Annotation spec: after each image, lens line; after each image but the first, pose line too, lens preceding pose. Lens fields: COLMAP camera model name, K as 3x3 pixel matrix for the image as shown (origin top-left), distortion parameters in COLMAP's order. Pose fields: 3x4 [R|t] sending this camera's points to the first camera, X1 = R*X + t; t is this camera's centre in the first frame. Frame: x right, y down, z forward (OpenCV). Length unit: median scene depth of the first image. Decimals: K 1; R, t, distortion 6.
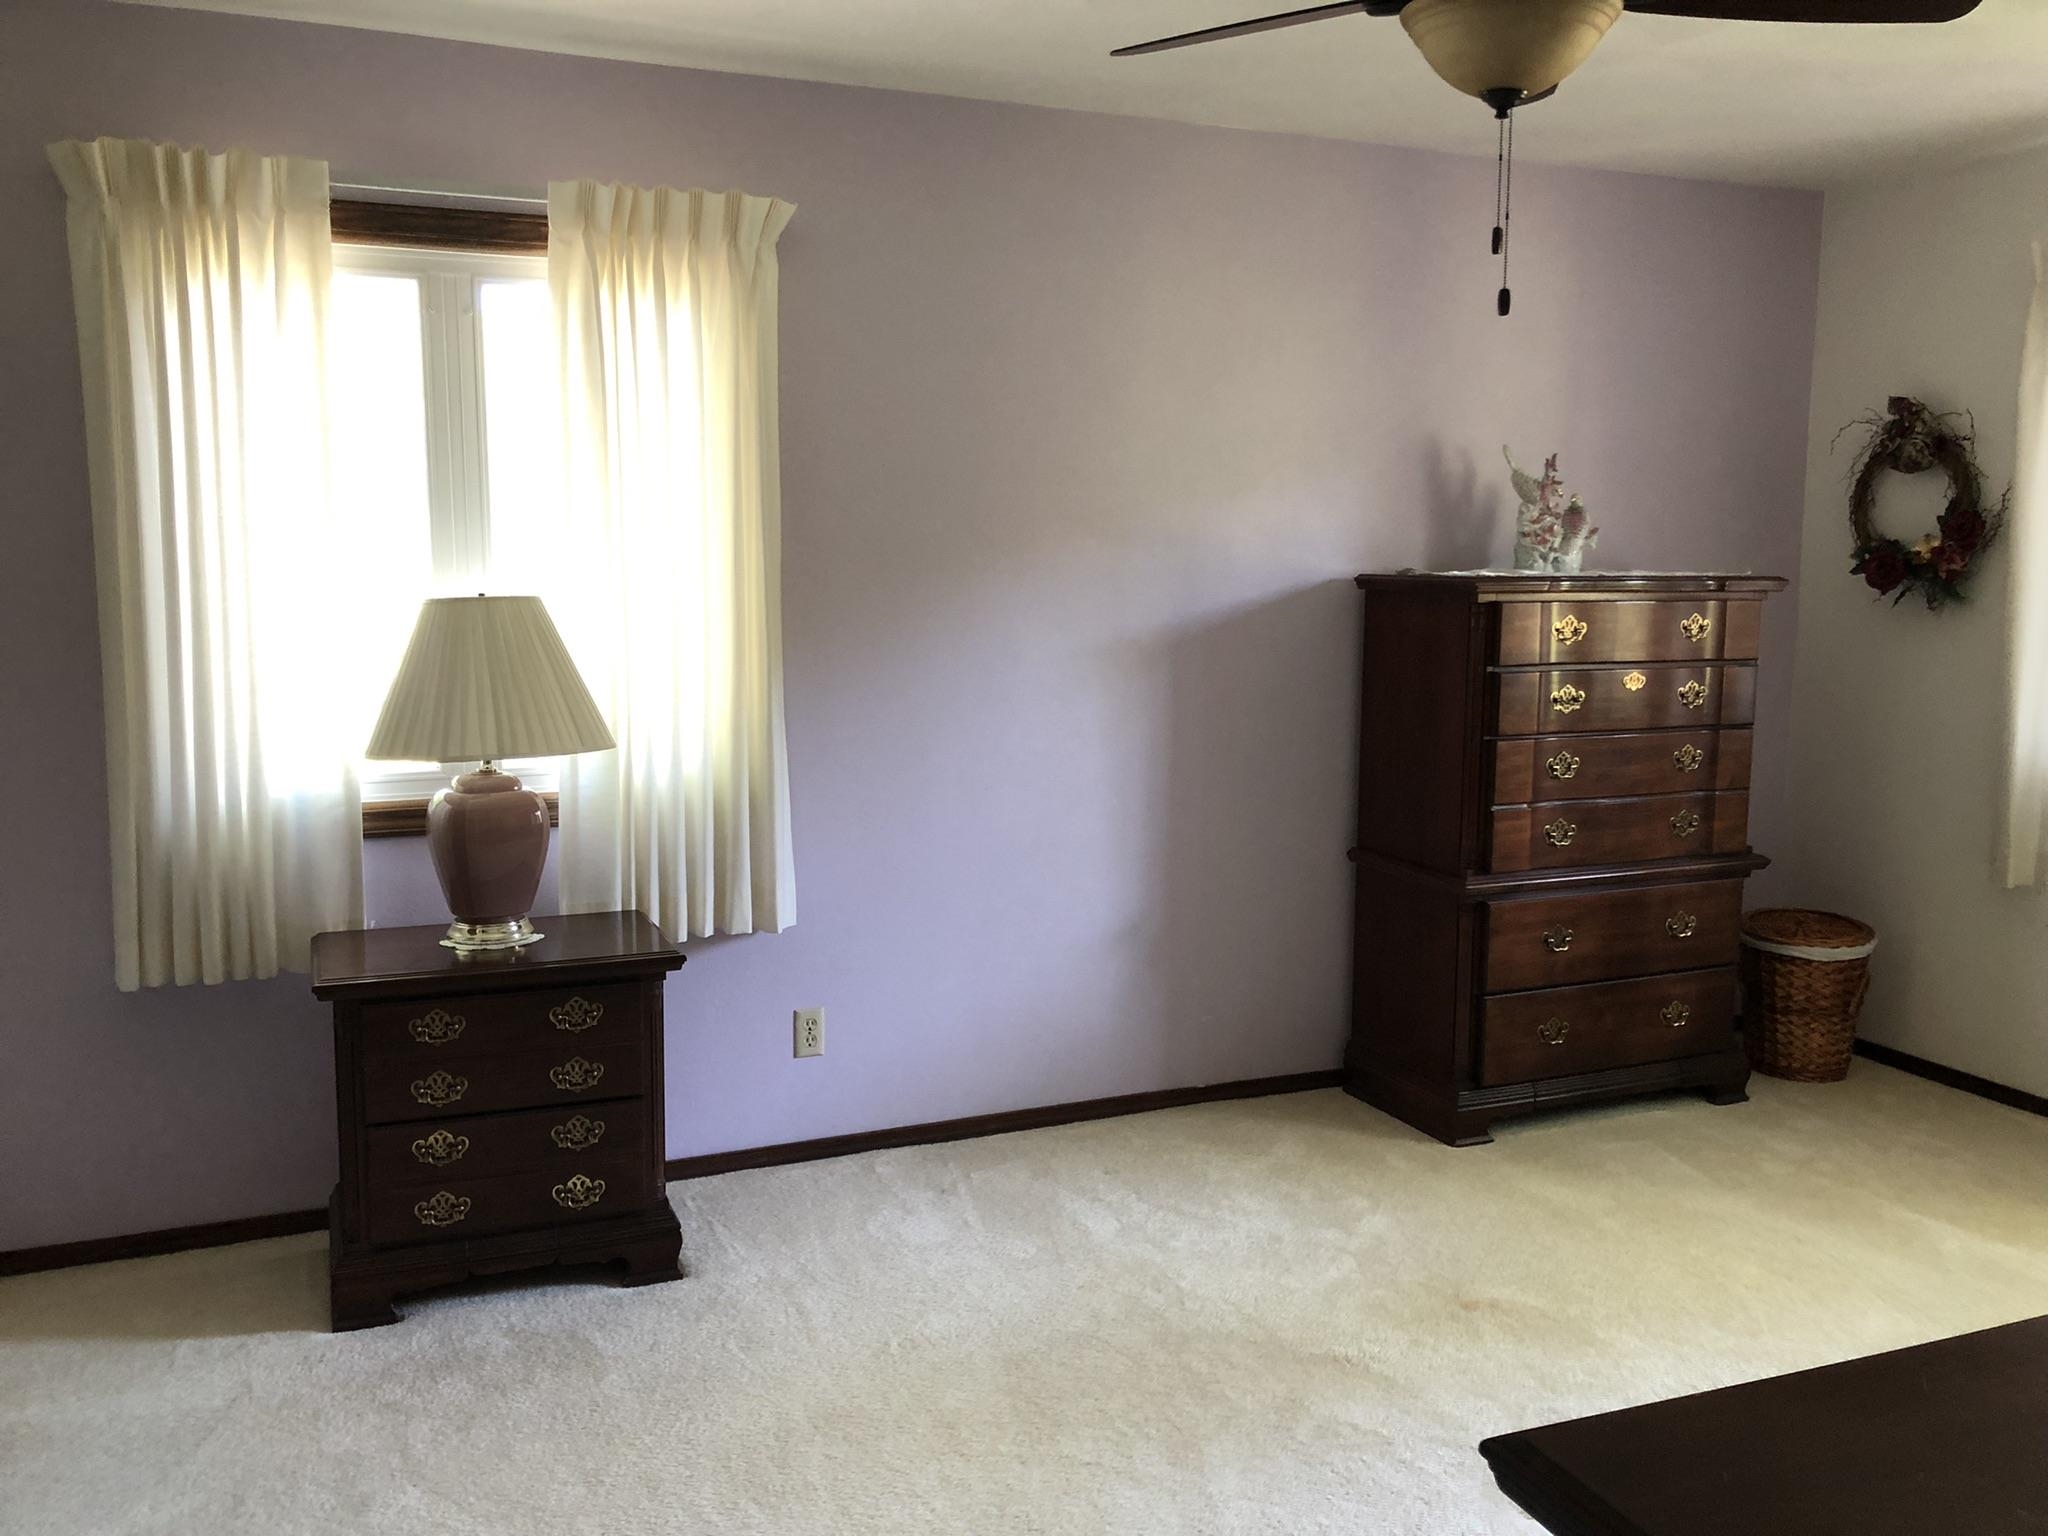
lens RADIAL K [[1671.8, 0, 1002.9], [0, 1671.8, 759.2], [0, 0, 1]] dist [0.029000, -0.040273]
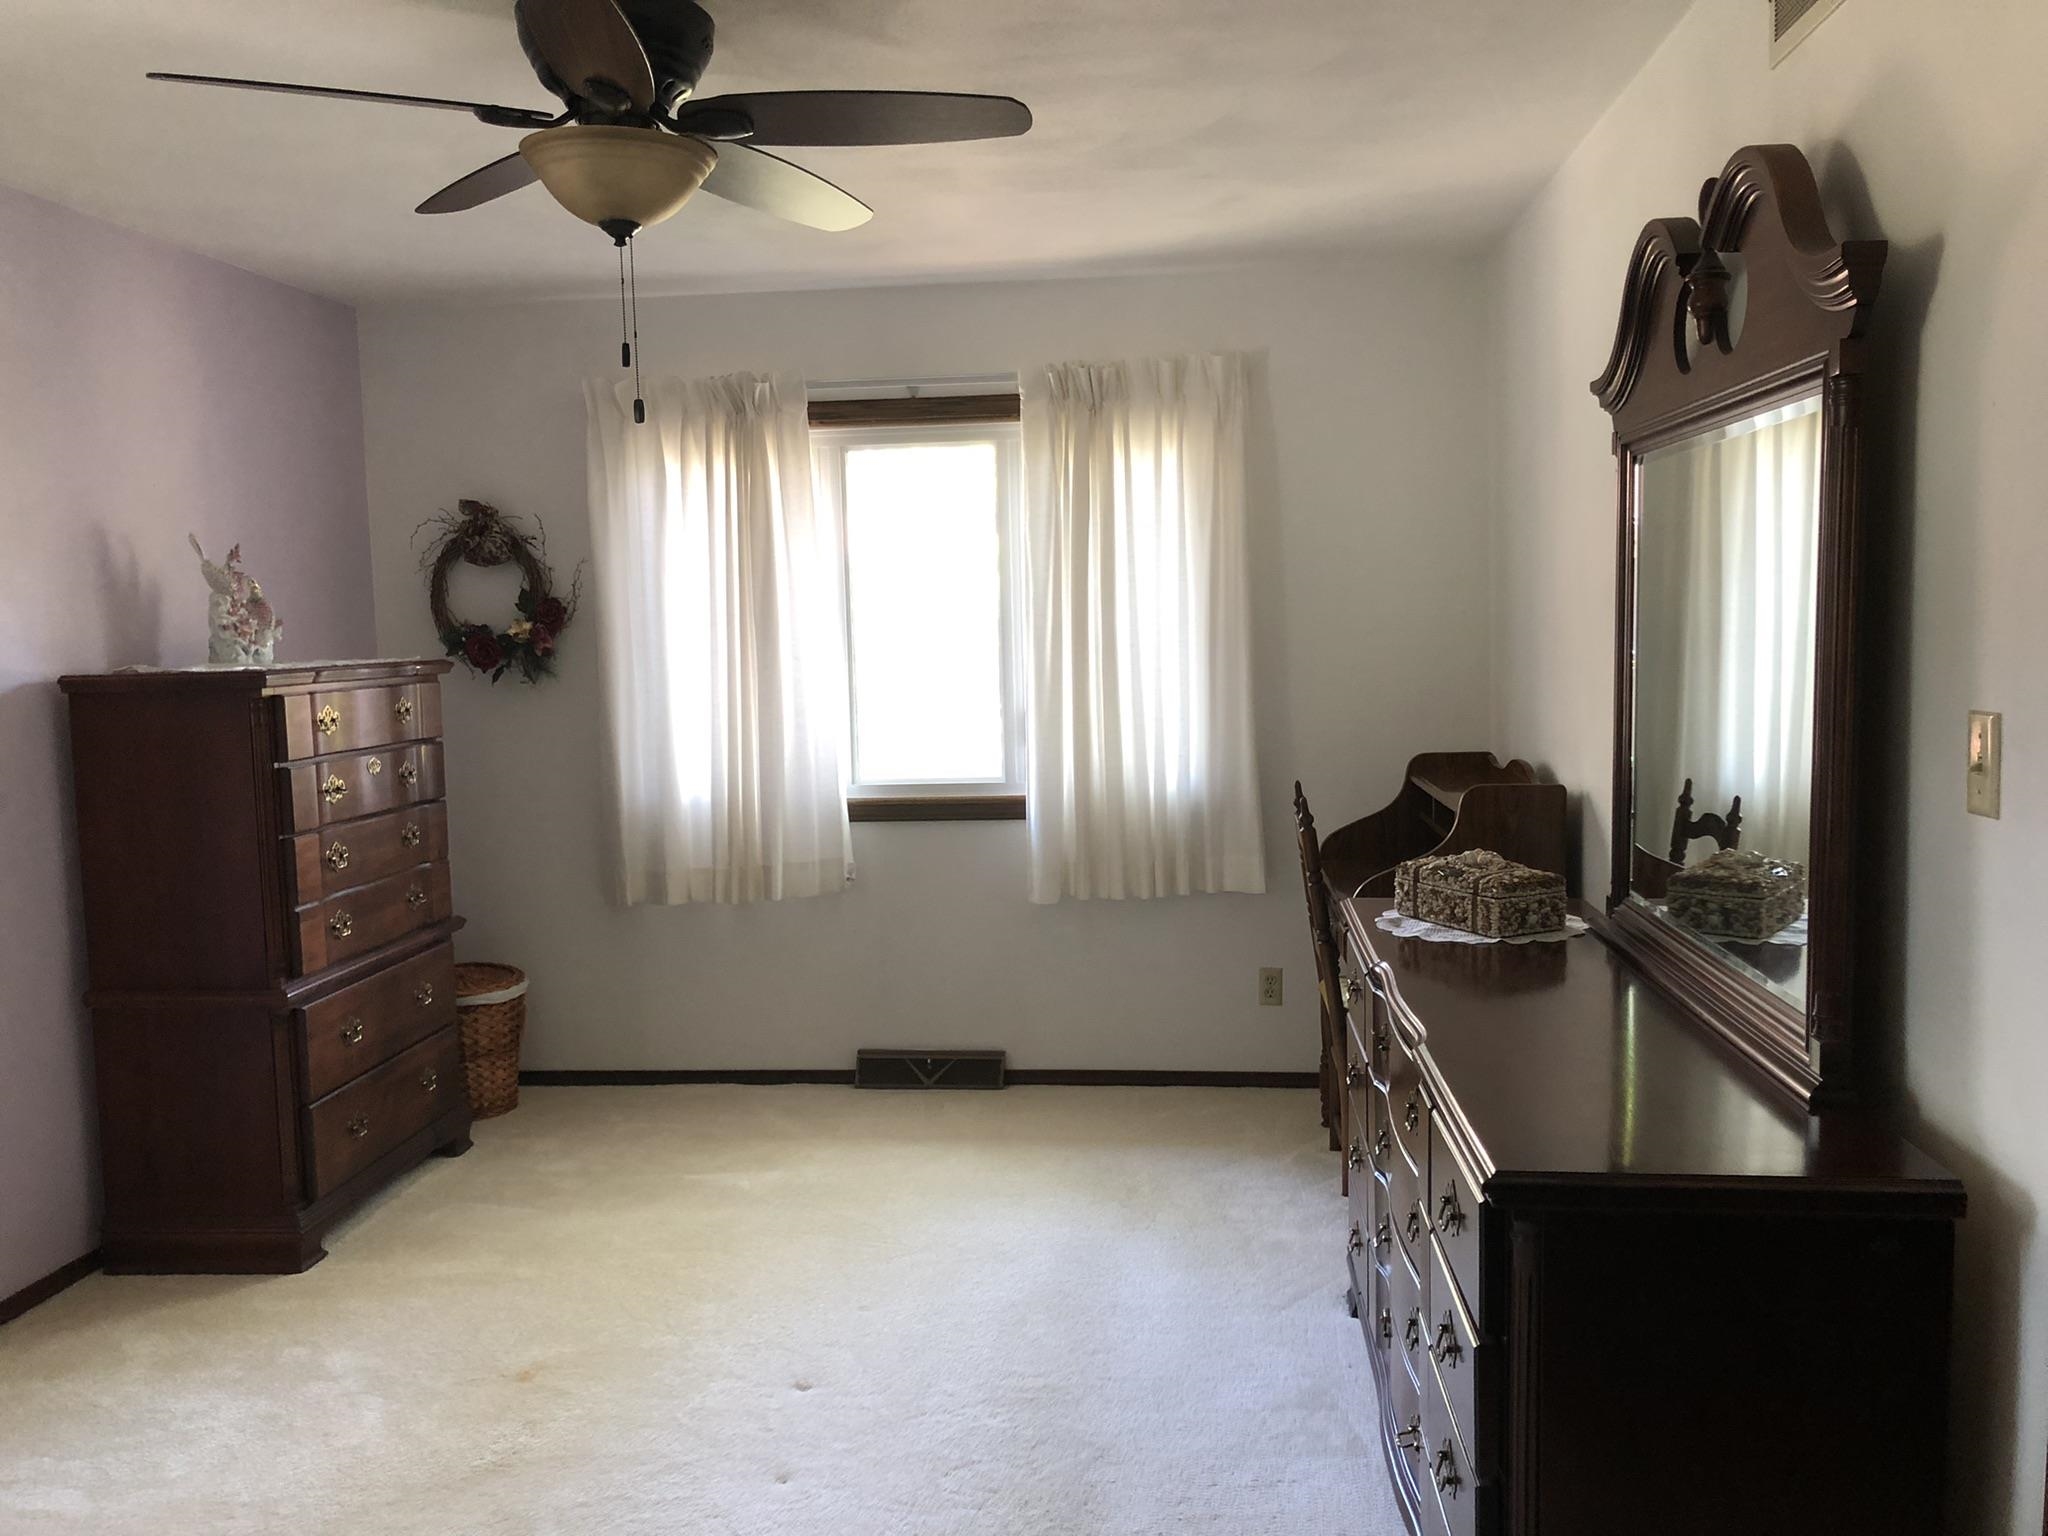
lens RADIAL K [[1671.8, 0, 1057.1], [0, 1671.8, 748.2], [0, 0, 1]] dist [0.029000, -0.040273]
pose [[0.476987, -0.088752, 0.874418, -0.351233], [0.143181, 0.989445, 0.022323, -0.022215], [-0.867170, 0.114552, 0.484659, 0.153710]]
